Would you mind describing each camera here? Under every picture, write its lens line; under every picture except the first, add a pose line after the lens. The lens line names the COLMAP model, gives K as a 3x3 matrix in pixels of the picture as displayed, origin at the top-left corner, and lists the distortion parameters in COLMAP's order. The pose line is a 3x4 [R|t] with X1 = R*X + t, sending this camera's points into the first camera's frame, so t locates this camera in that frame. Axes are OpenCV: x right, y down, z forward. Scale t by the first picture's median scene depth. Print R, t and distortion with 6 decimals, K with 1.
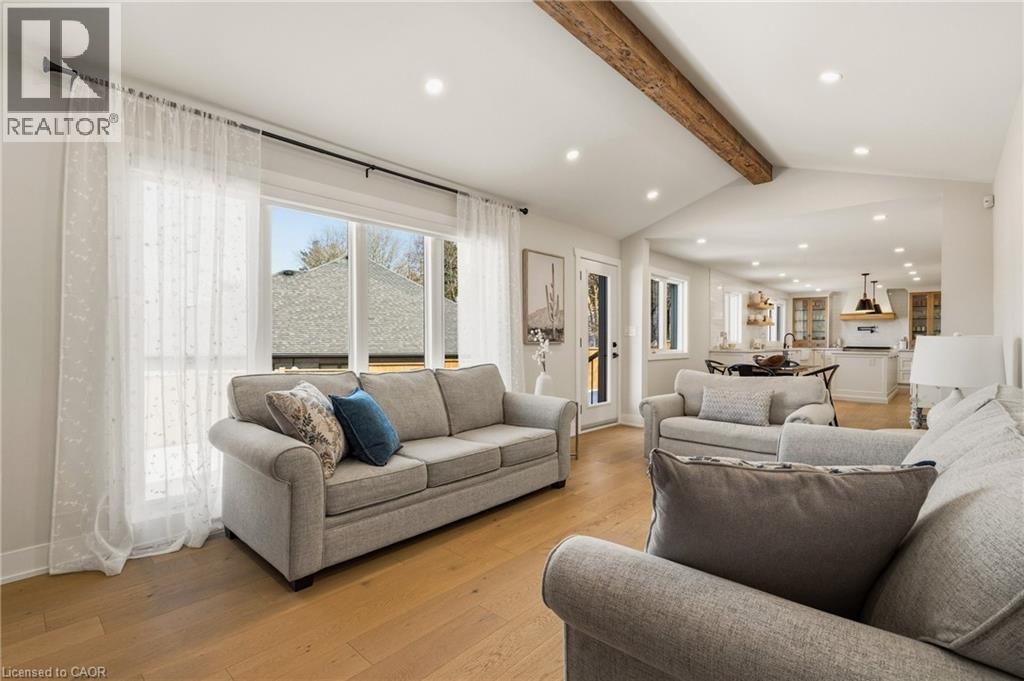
lens RADIAL K [[472.9, 0, 508.2], [0, 472.9, 339.6], [0, 0, 1]] dist [0.001630, 0.002019]
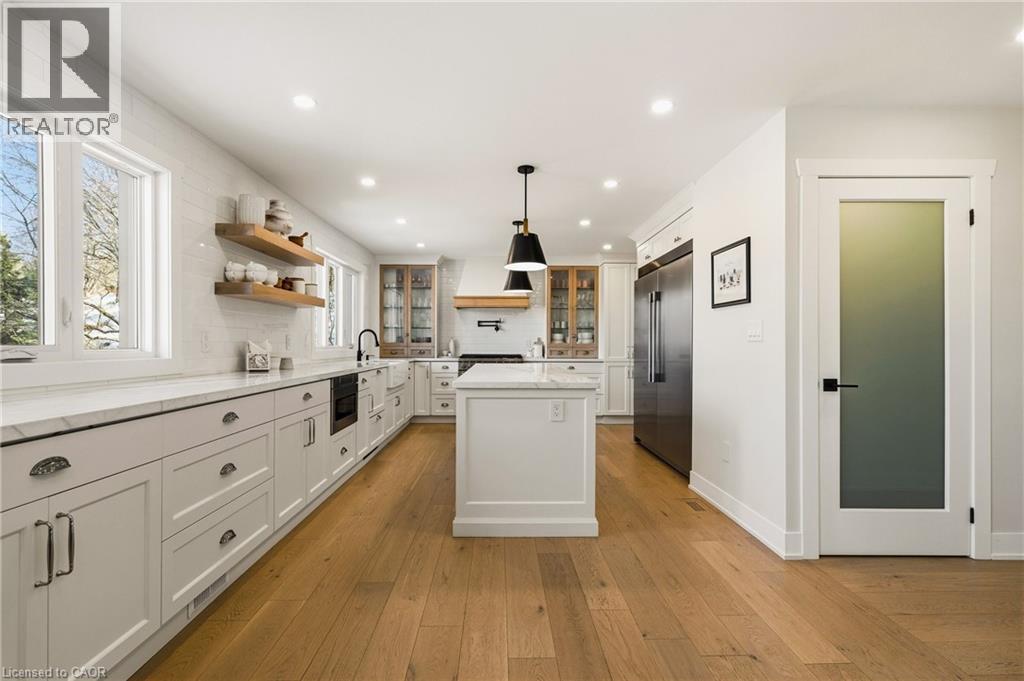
lens RADIAL K [[472.9, 0, 509.3], [0, 472.9, 342.0], [0, 0, 1]] dist [0.001630, 0.002019]
pose [[0.723845, -0.003549, 0.689953, 0.428640], [0.003614, 0.999993, 0.001352, -0.001100], [-0.689953, 0.001515, 0.723853, 0.650740]]
